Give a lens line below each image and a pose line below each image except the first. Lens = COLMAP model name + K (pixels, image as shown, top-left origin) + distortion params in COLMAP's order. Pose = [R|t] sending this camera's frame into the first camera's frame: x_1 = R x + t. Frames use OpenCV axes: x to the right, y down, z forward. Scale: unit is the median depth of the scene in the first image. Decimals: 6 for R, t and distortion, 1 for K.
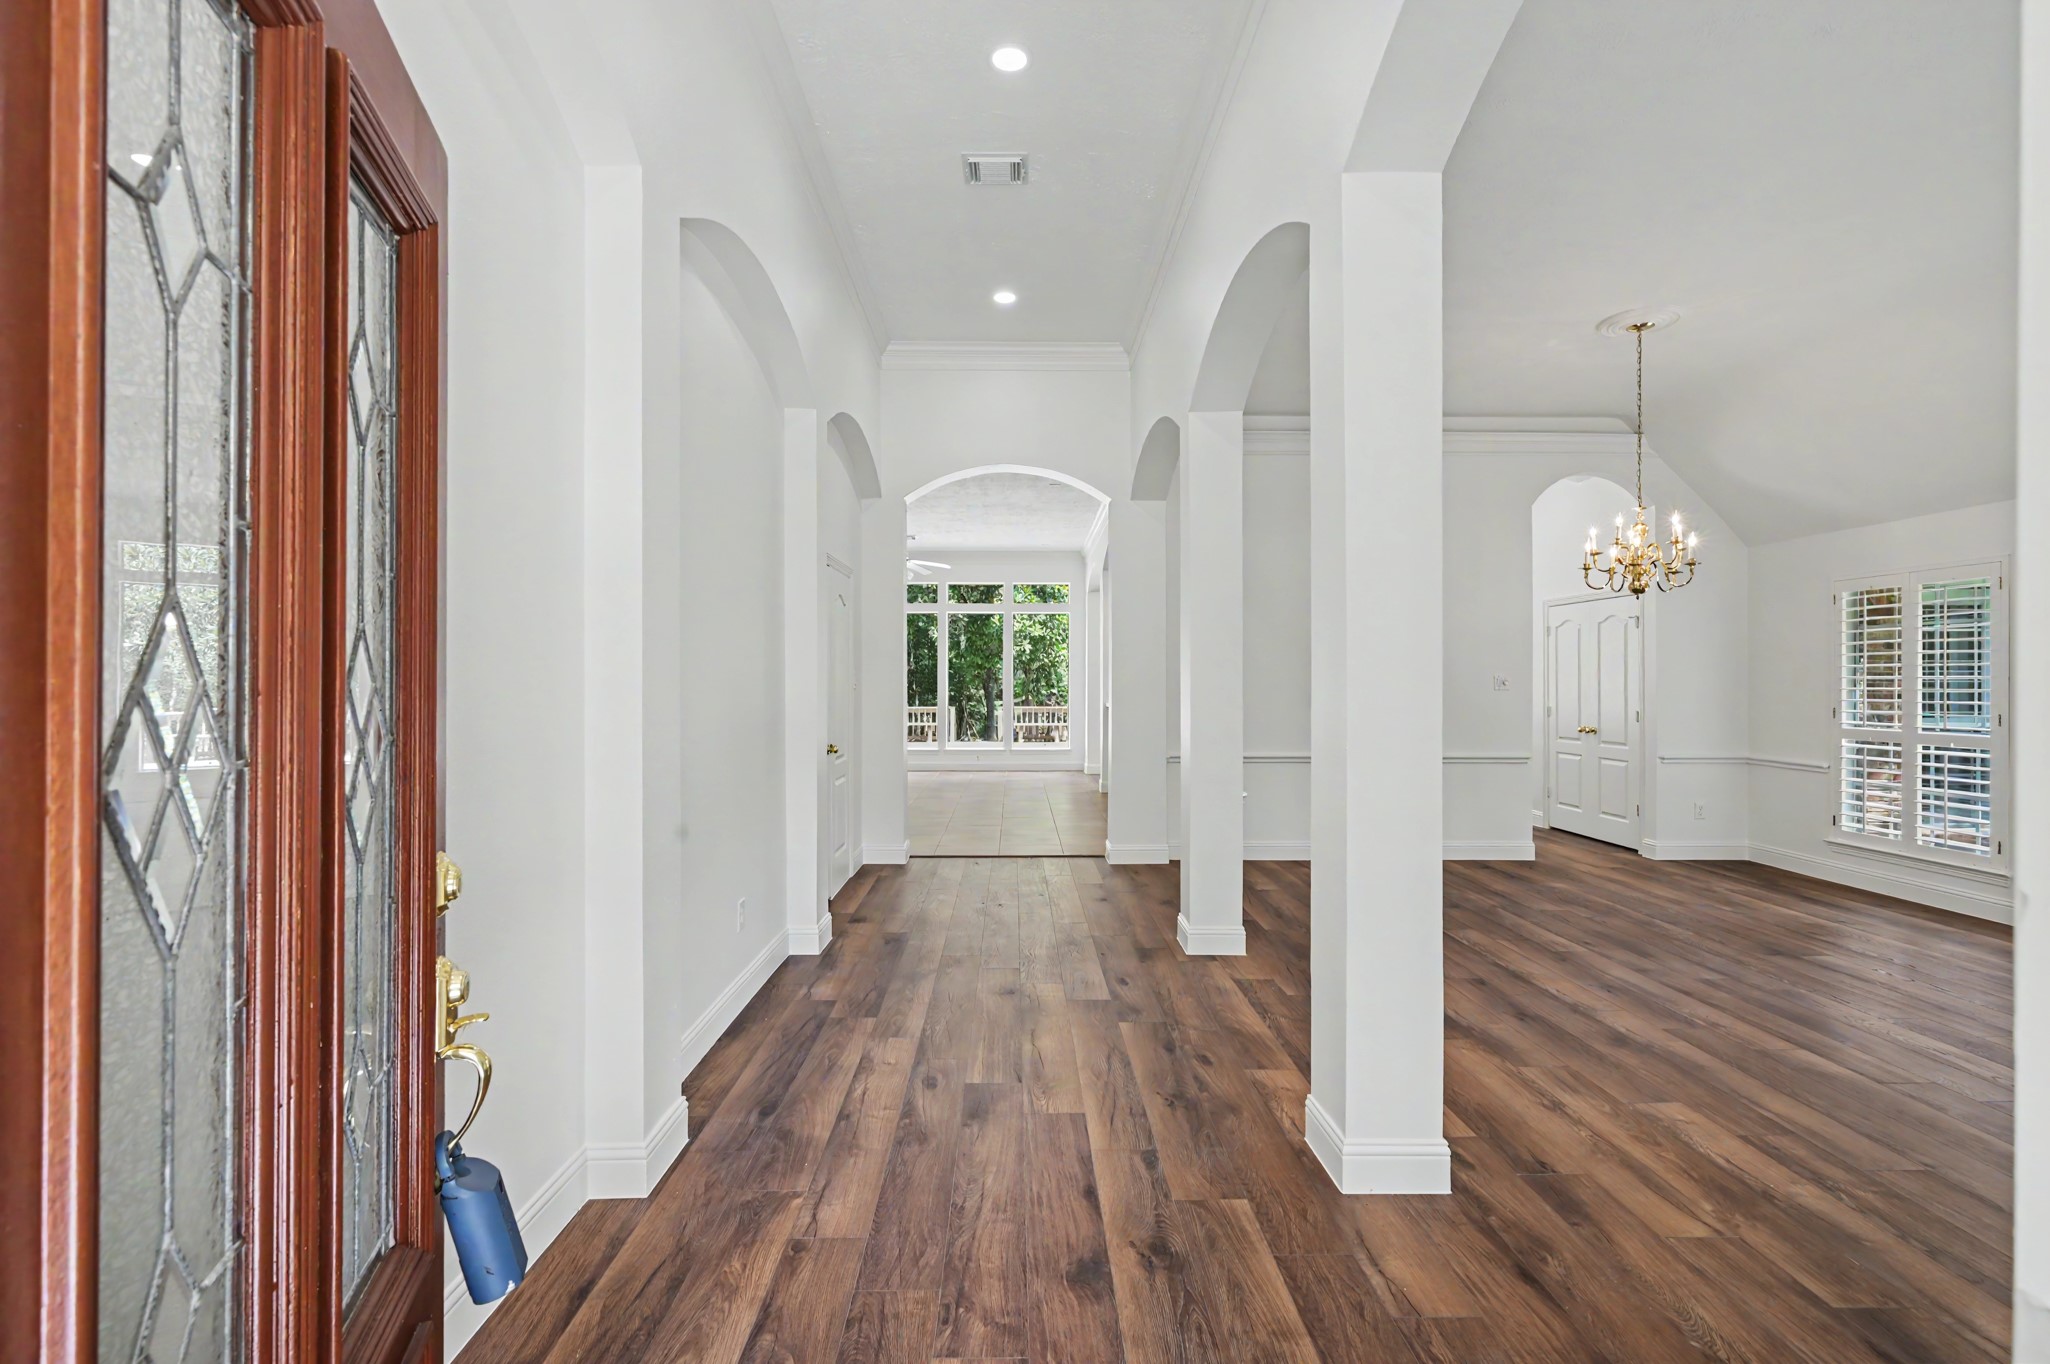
lens RADIAL K [[886.8, 0, 1022.5], [0, 886.8, 678.3], [0, 0, 1]] dist [-0.005476, -0.000747]
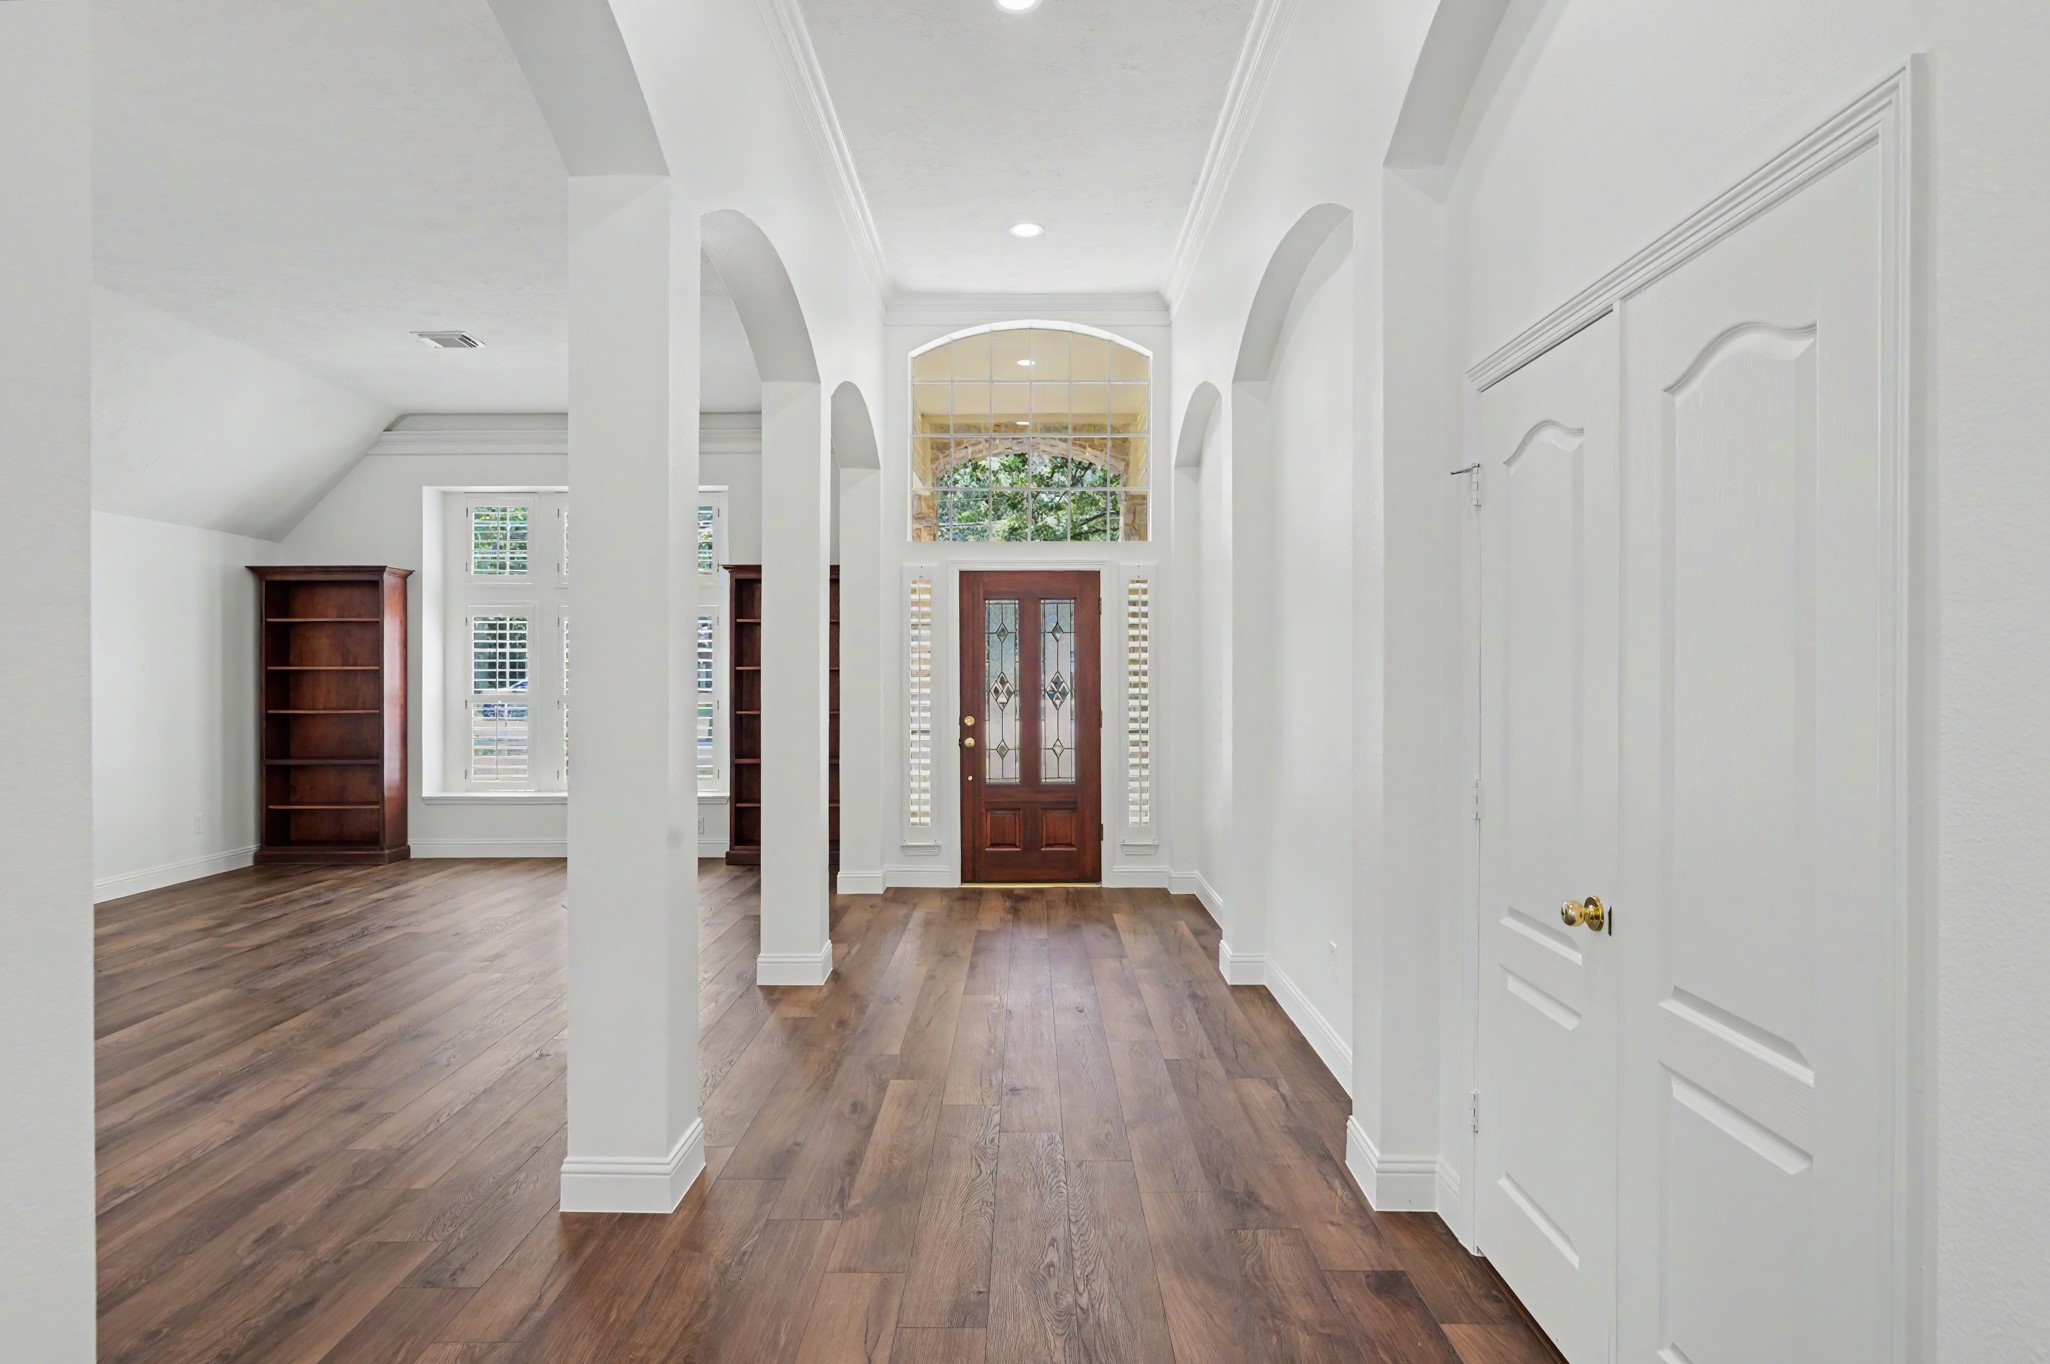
lens RADIAL K [[1131.9, 0, 1026.0], [0, 1131.9, 681.9], [0, 0, 1]] dist [0.002643, 0.000257]
pose [[-0.999947, -0.000848, 0.010217, -0.037367], [-0.000802, 0.999990, 0.004461, -0.004566], [-0.010221, 0.004453, -0.999938, 2.217281]]
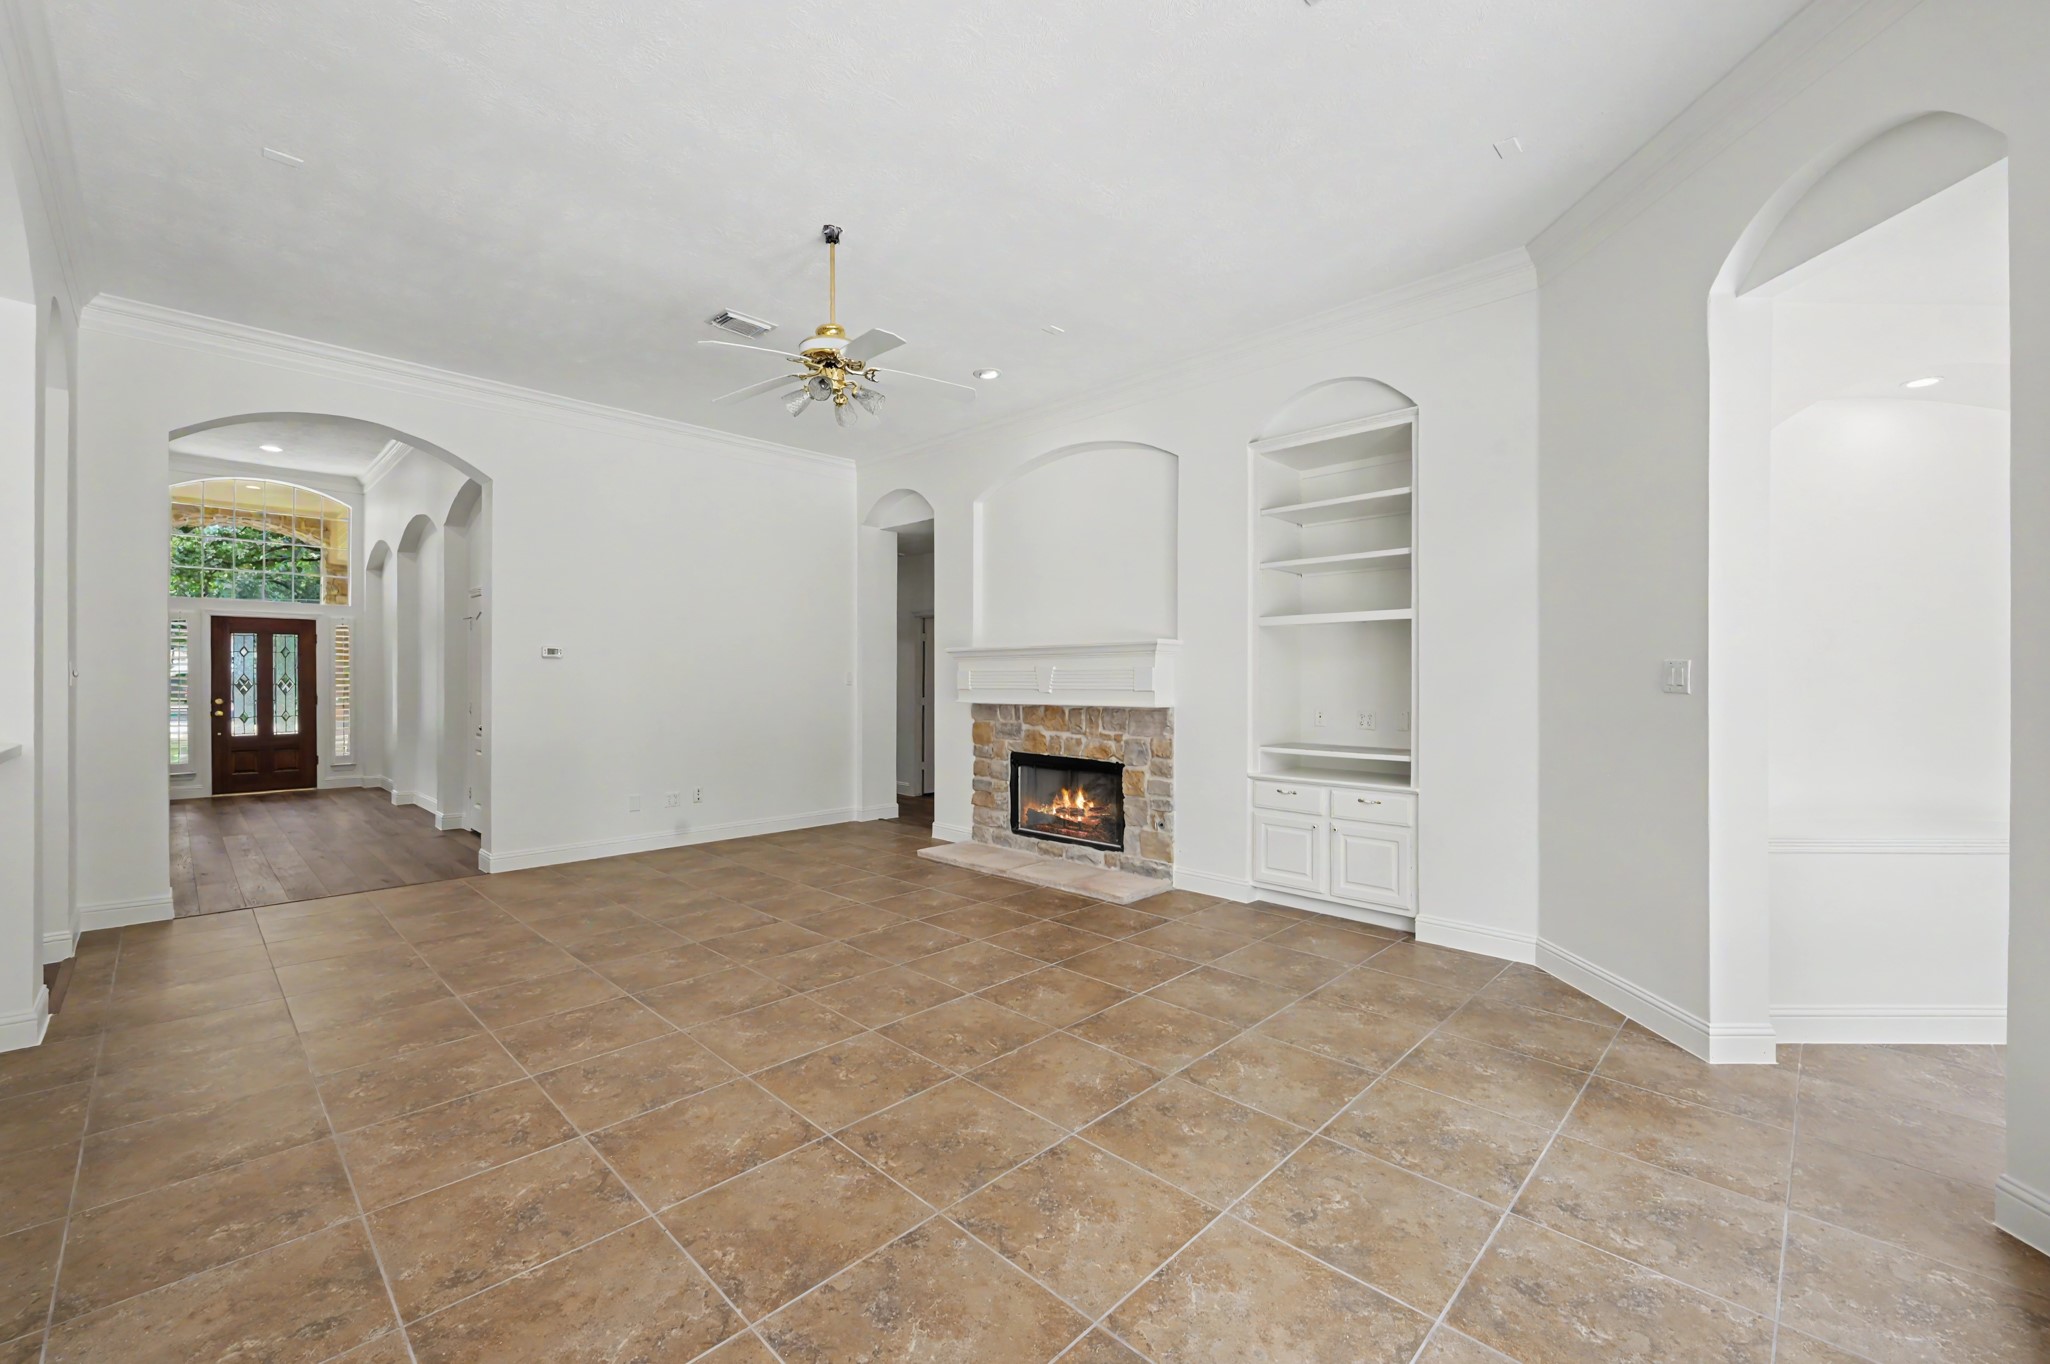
lens RADIAL K [[824.3, 0, 1023.6], [0, 824.3, 683.6], [0, 0, 1]] dist [-0.001041, -0.000720]
pose [[-0.700758, -0.000580, -0.713398, 0.166009], [0.000012, 1.000000, -0.000824, 0.022392], [0.713399, -0.000586, -0.700758, 3.889515]]
